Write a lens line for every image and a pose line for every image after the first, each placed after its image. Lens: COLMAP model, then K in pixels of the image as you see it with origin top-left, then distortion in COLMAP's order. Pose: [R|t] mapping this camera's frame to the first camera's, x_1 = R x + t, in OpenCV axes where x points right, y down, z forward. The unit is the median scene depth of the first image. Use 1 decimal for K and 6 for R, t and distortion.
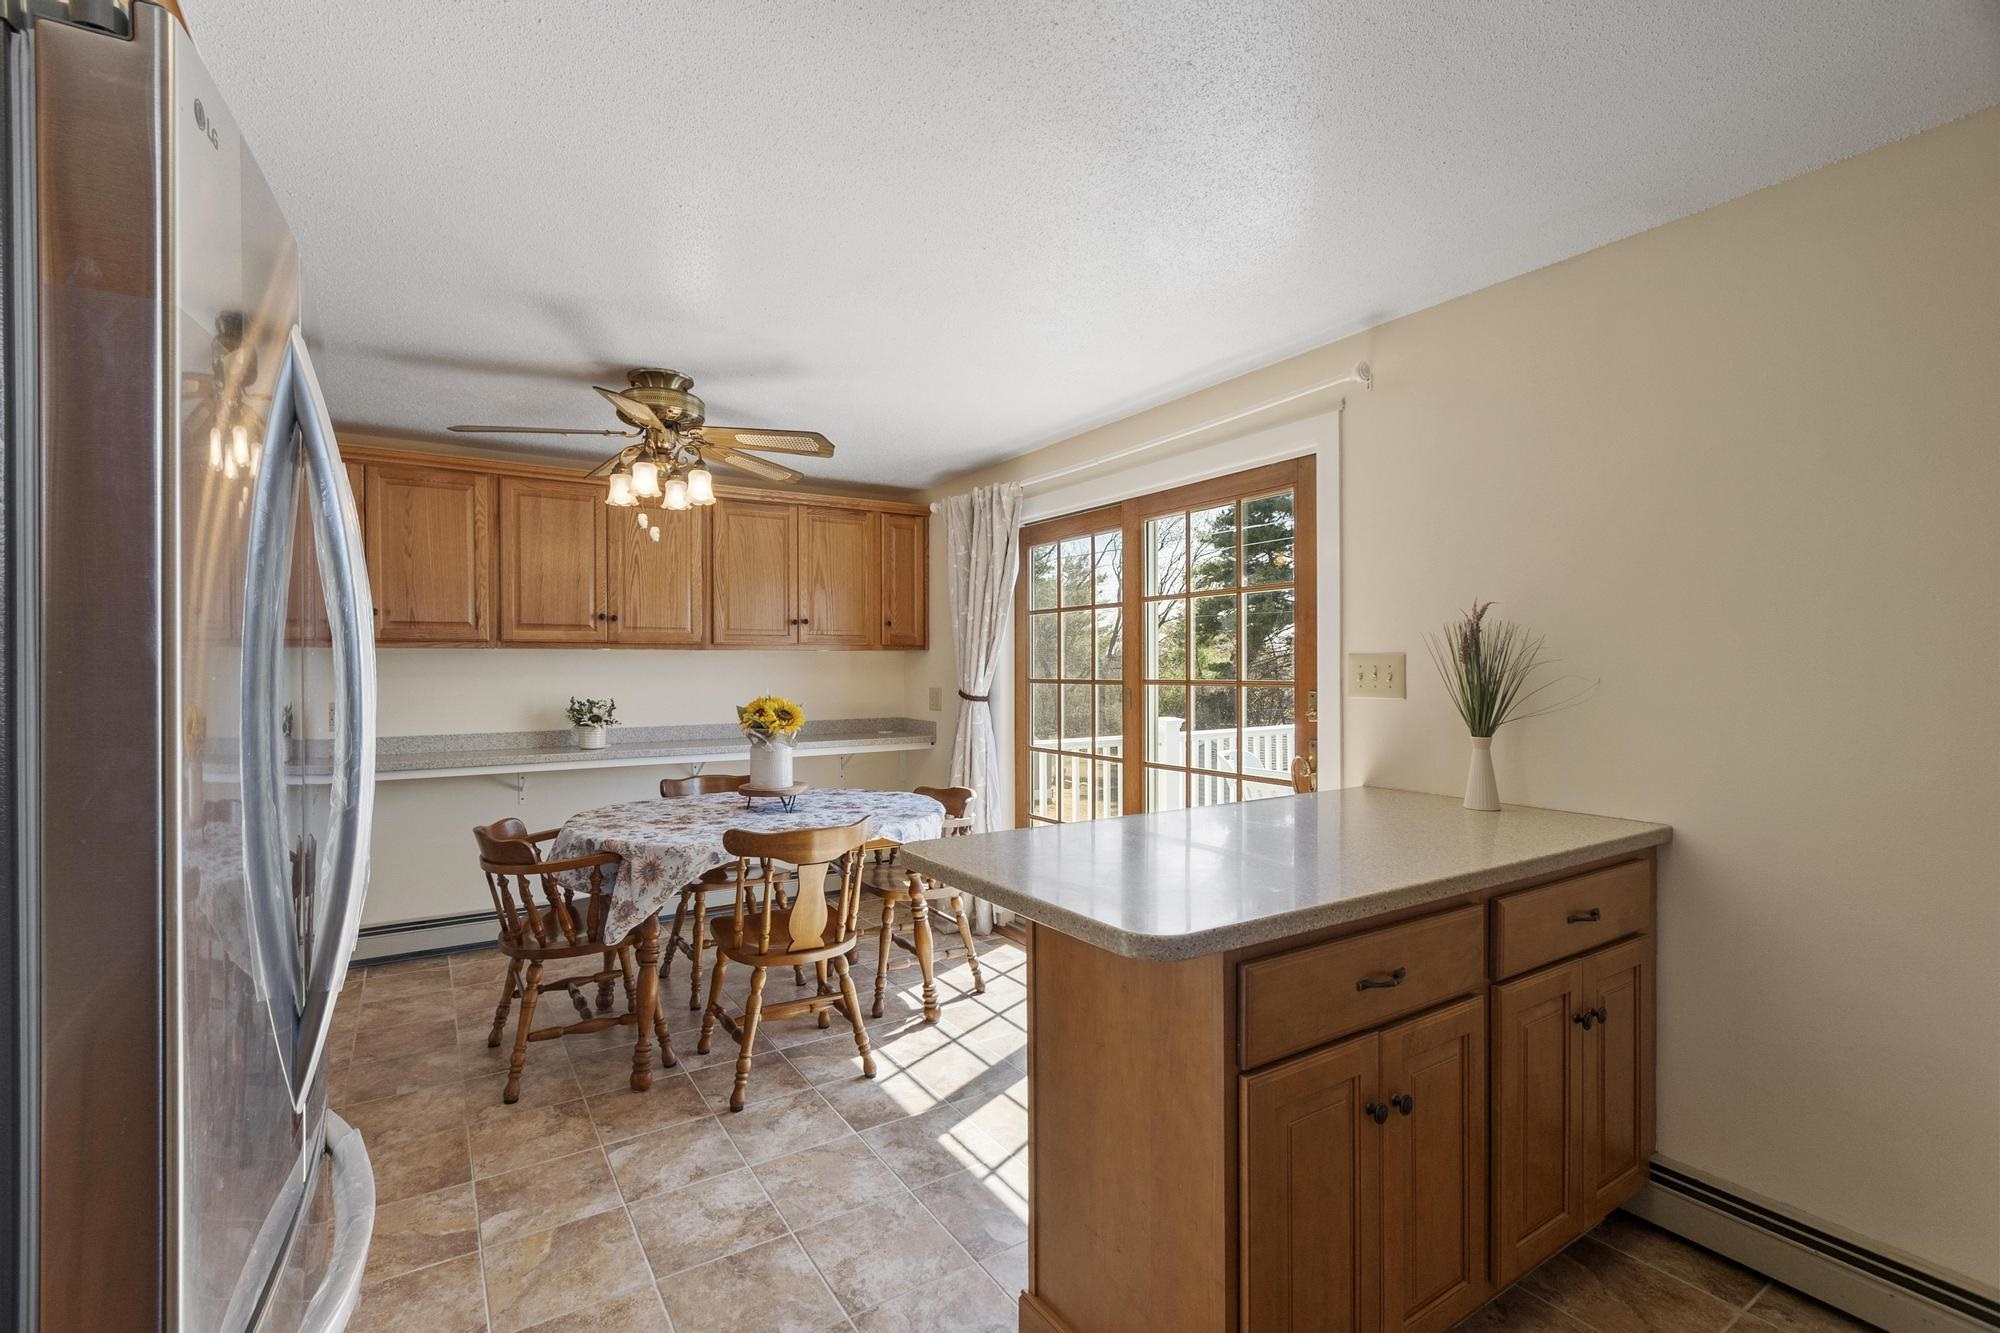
lens RADIAL K [[872.6, 0, 946.1], [0, 872.6, 668.7], [0, 0, 1]] dist [0.002403, 0.000112]
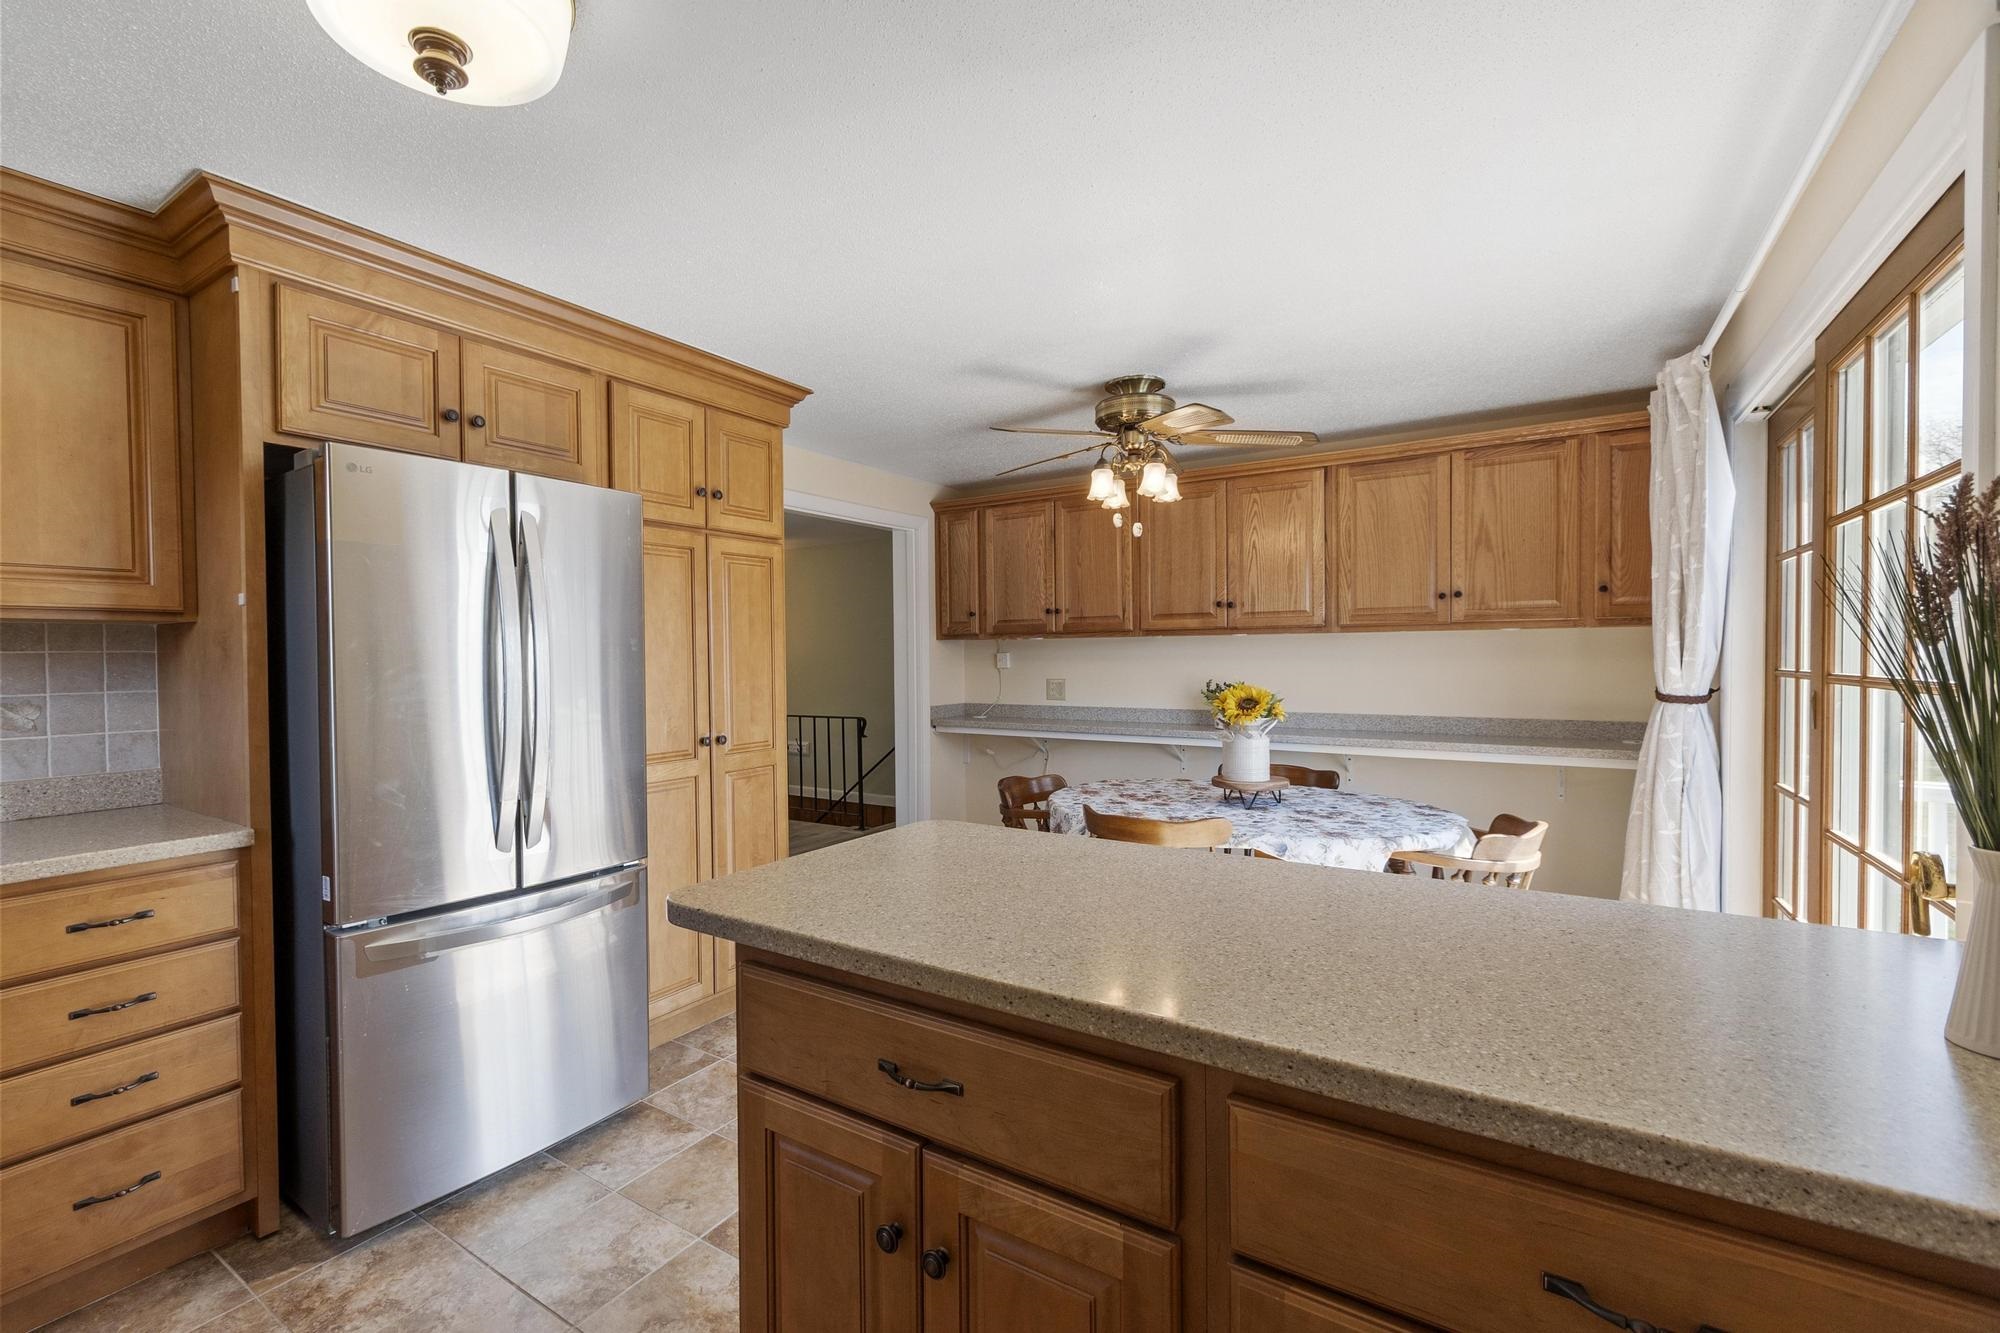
lens RADIAL K [[872.6, 0, 946.1], [0, 872.6, 668.7], [0, 0, 1]] dist [0.002403, 0.000112]
pose [[0.417962, 0.014419, -0.908350, 0.425998], [0.005147, 0.999820, 0.018239, -0.002727], [0.908450, -0.012299, 0.417813, 0.257190]]
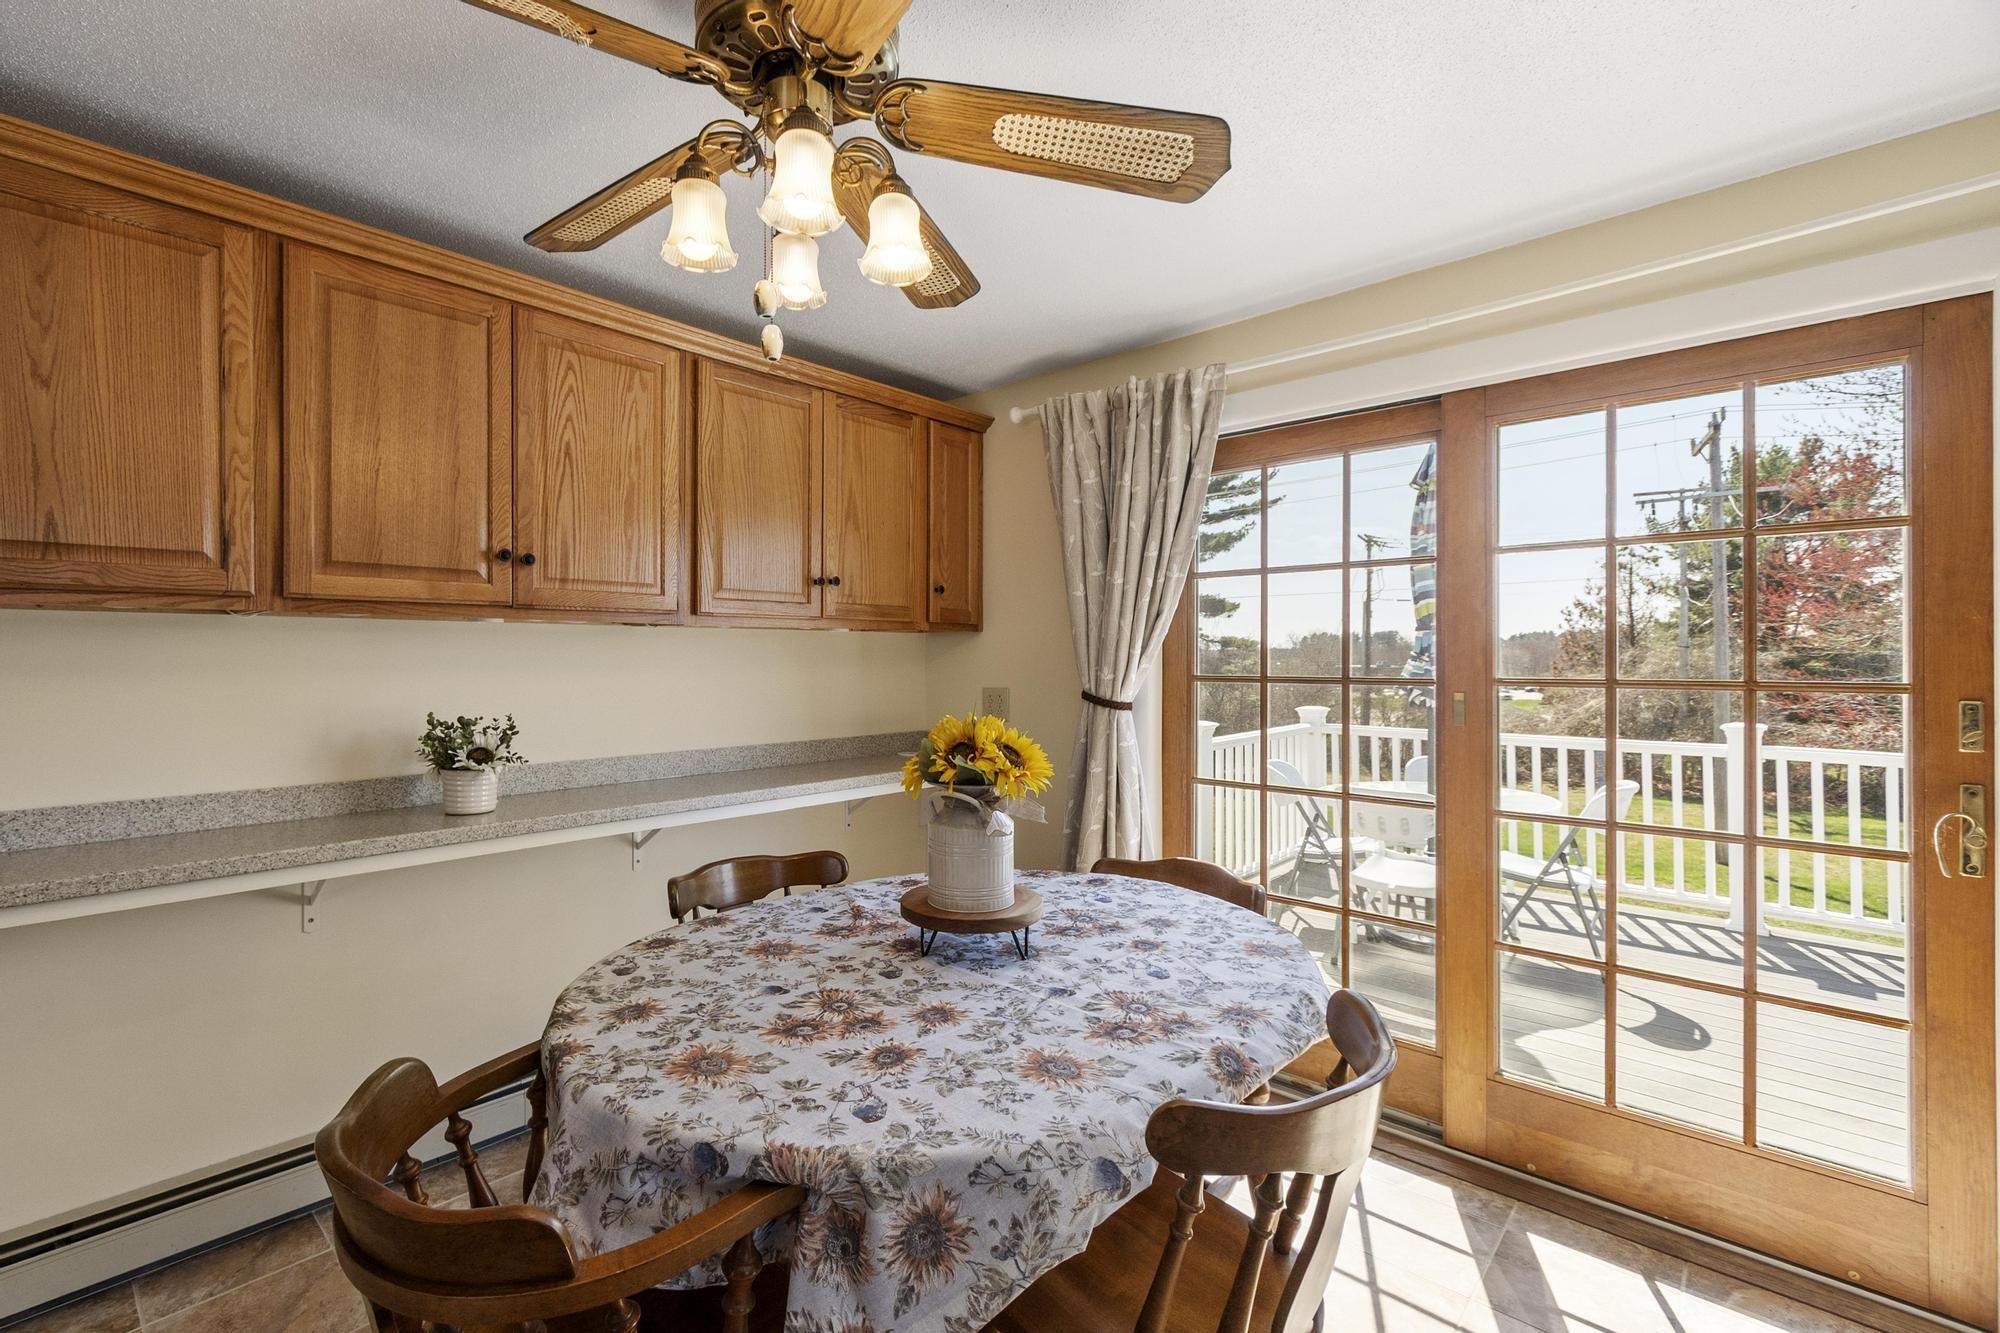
lens RADIAL K [[883.6, 0, 949.5], [0, 883.6, 653.9], [0, 0, 1]] dist [0.001193, -0.001135]
pose [[0.963058, 0.004226, 0.269261, -0.282181], [-0.002683, 0.999978, -0.006095, 0.000470], [-0.269280, 0.005148, 0.963048, 0.433824]]
